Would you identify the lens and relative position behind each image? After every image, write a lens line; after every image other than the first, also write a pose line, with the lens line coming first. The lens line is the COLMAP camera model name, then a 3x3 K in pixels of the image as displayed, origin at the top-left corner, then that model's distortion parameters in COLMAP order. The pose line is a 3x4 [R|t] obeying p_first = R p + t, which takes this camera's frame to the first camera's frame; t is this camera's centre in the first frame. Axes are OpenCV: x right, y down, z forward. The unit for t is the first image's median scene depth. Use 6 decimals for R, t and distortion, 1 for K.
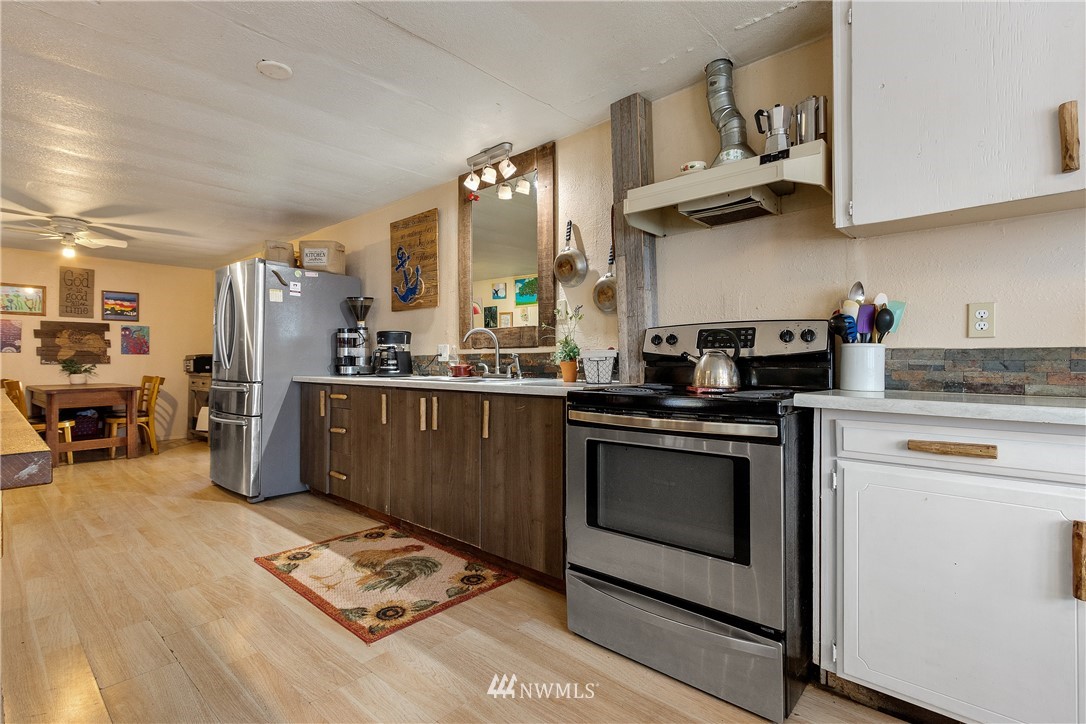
lens RADIAL K [[507.2, 0, 530.6], [0, 507.2, 361.2], [0, 0, 1]] dist [0.009062, -0.004326]
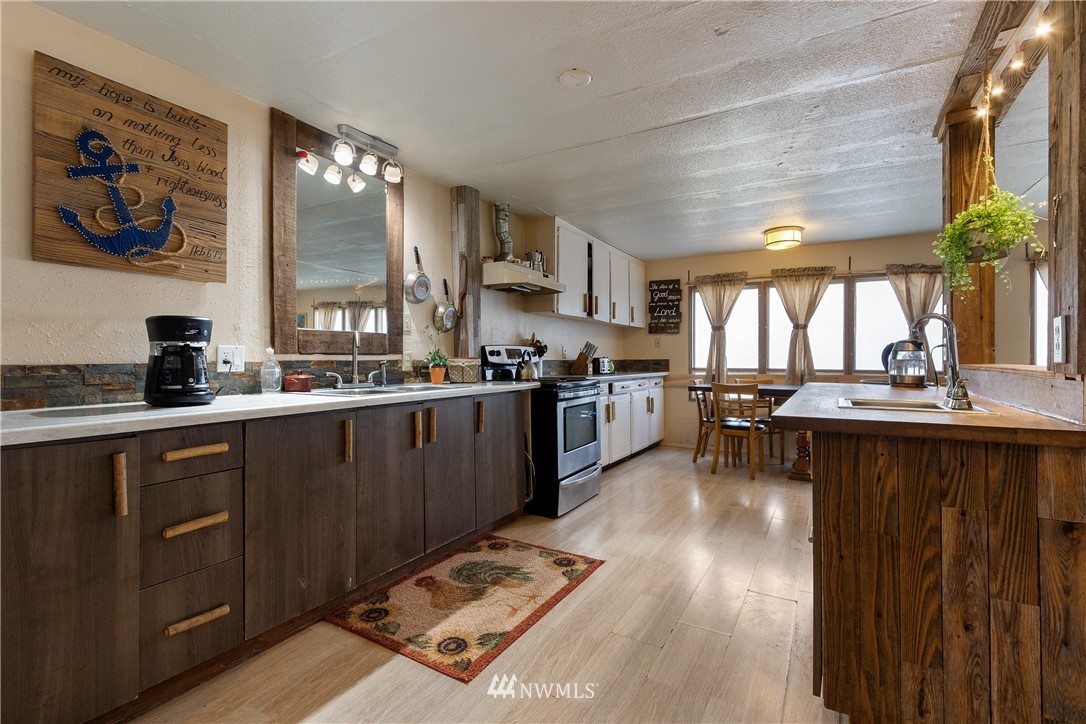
lens RADIAL K [[507.2, 0, 533.6], [0, 507.2, 356.8], [0, 0, 1]] dist [0.009062, -0.004326]
pose [[-0.208312, 0.004458, 0.978052, -1.281157], [0.003406, 0.999987, -0.003832, -0.022055], [-0.978056, 0.002533, -0.208325, 1.124984]]
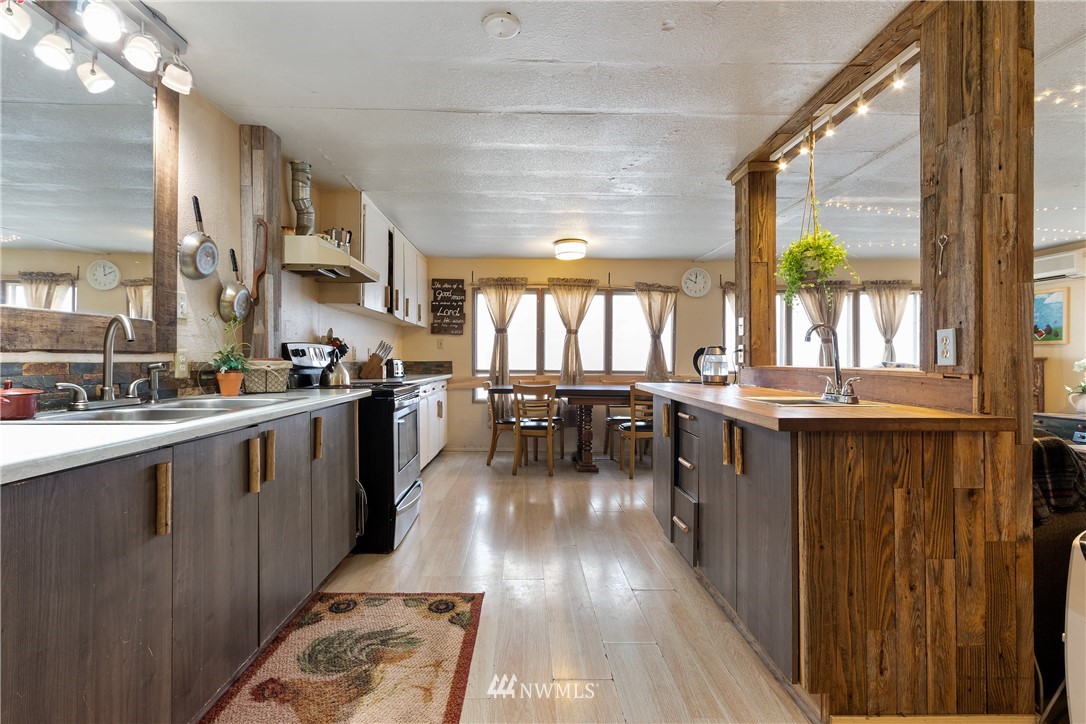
lens RADIAL K [[507.2, 0, 536.0], [0, 507.2, 354.5], [0, 0, 1]] dist [0.009062, -0.004326]
pose [[-0.693550, 0.007760, 0.720366, -0.996731], [0.000396, 0.999946, -0.010391, -0.023213], [-0.720408, -0.006921, -0.693516, 1.341744]]
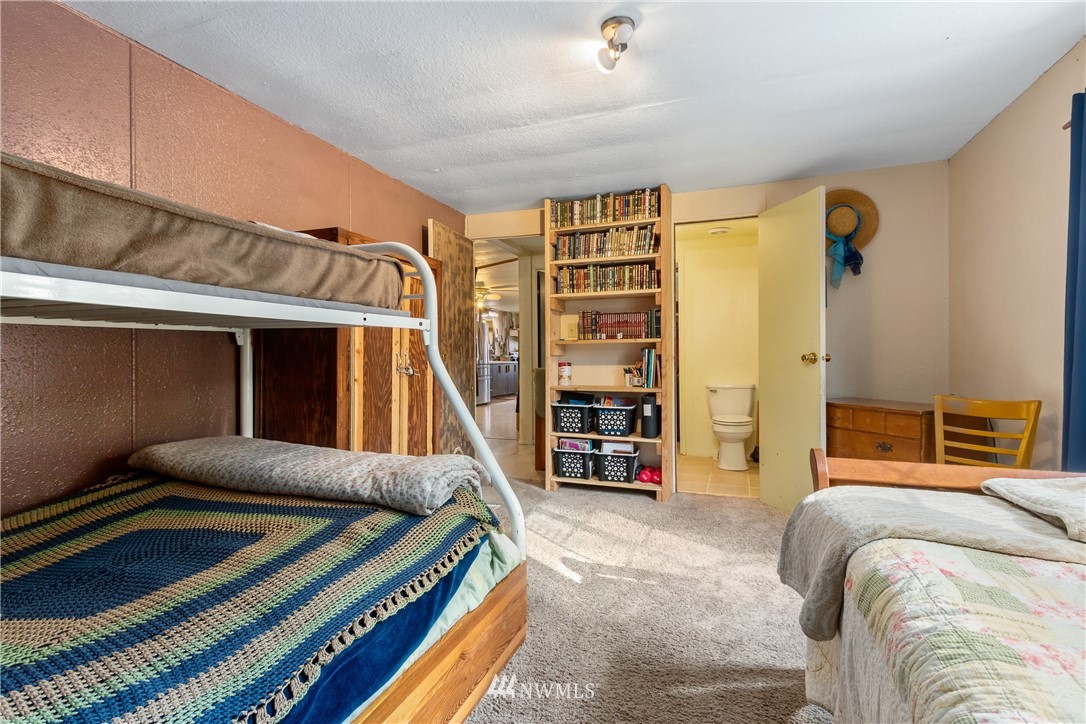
lens RADIAL K [[507.2, 0, 541.3], [0, 507.2, 359.1], [0, 0, 1]] dist [0.009062, -0.004326]
pose [[-0.384802, -0.004969, 0.922986, -5.214082], [0.002055, 0.999978, 0.006240, -0.014750], [-0.922997, 0.004298, -0.384784, 2.836987]]
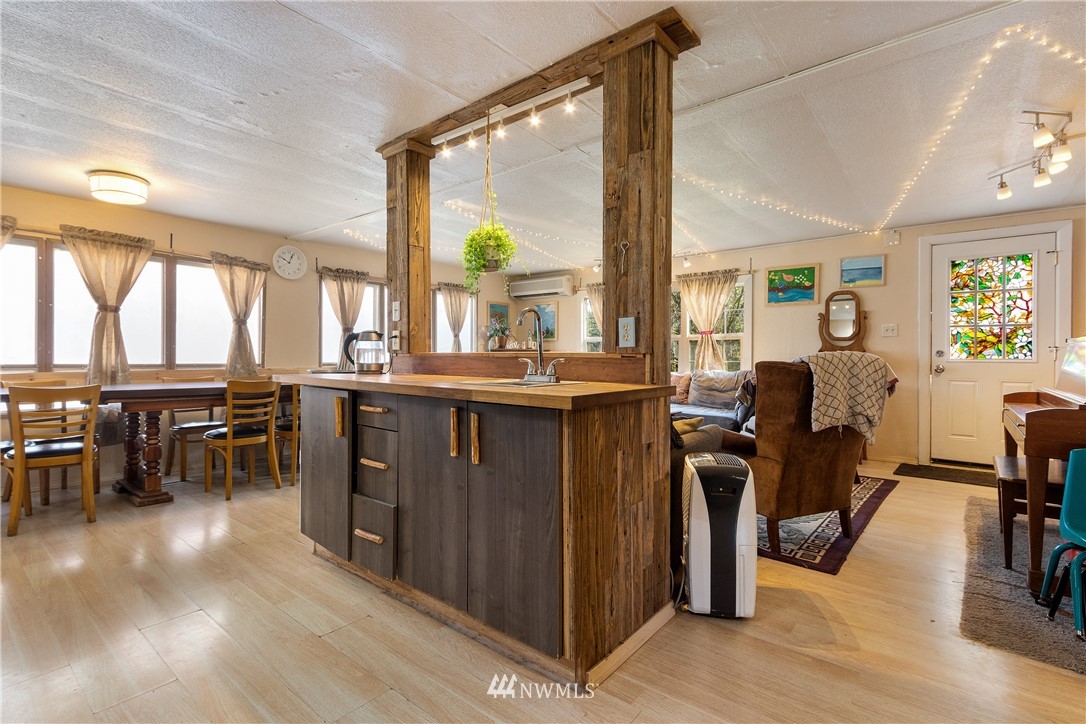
lens RADIAL K [[507.2, 0, 536.6], [0, 507.2, 356.7], [0, 0, 1]] dist [0.009062, -0.004326]
pose [[-0.998513, 0.000820, -0.054514, -0.700396], [0.000603, 0.999992, 0.003992, -0.003681], [0.054517, 0.003953, -0.998505, 1.306371]]
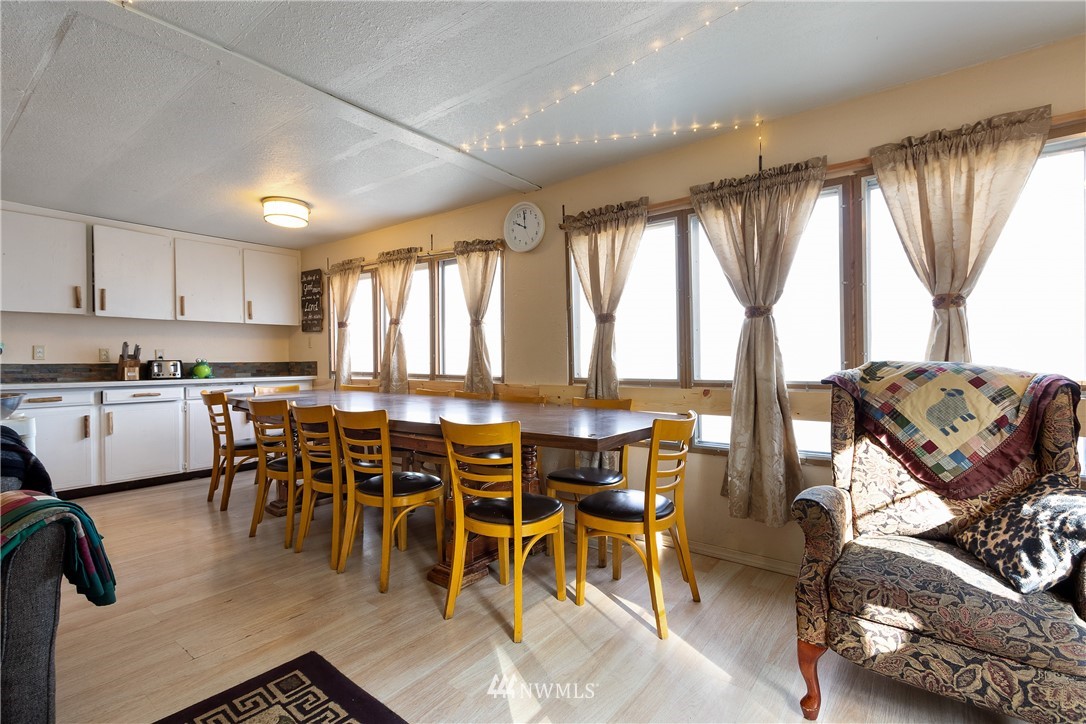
lens RADIAL K [[507.2, 0, 550.7], [0, 507.2, 361.5], [0, 0, 1]] dist [0.009062, -0.004326]
pose [[-0.082427, -0.003924, 0.996589, -1.221720], [0.008695, 0.999951, 0.004656, -0.018917], [-0.996559, 0.009050, -0.082389, -0.865360]]
